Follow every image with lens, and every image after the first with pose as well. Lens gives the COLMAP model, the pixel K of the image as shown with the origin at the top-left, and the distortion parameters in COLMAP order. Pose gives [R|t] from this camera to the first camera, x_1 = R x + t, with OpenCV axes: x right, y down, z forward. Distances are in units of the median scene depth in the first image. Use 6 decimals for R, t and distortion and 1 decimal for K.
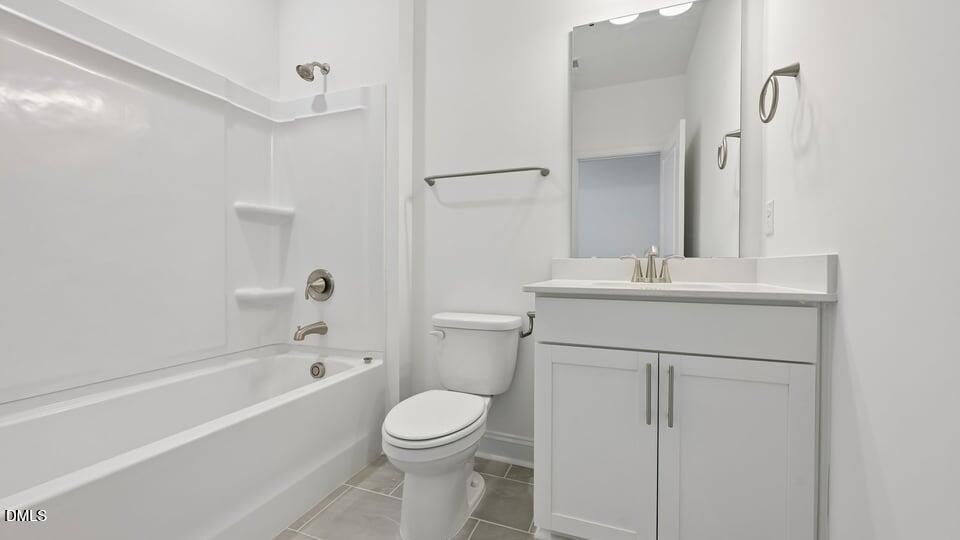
lens RADIAL K [[385.8, 0, 465.2], [0, 385.8, 270.4], [0, 0, 1]] dist [0.033923, 0.000059]
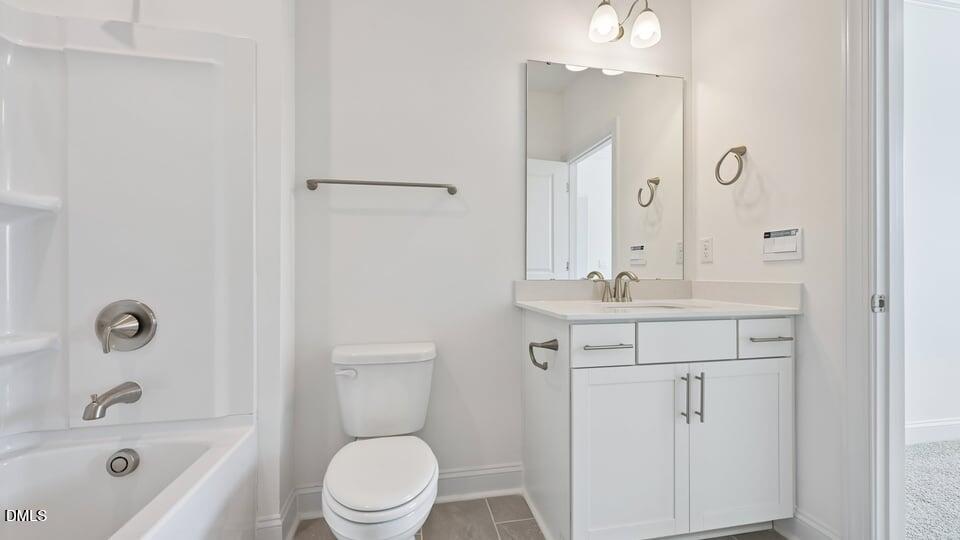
lens RADIAL K [[410.1, 0, 481.9], [0, 410.1, 292.6], [0, 0, 1]] dist [0.039709, 0.000042]
pose [[0.827530, -0.022748, 0.560961, -0.292664], [0.019416, 0.999741, 0.011899, -0.013965], [-0.561086, 0.001045, 0.827757, 0.106265]]
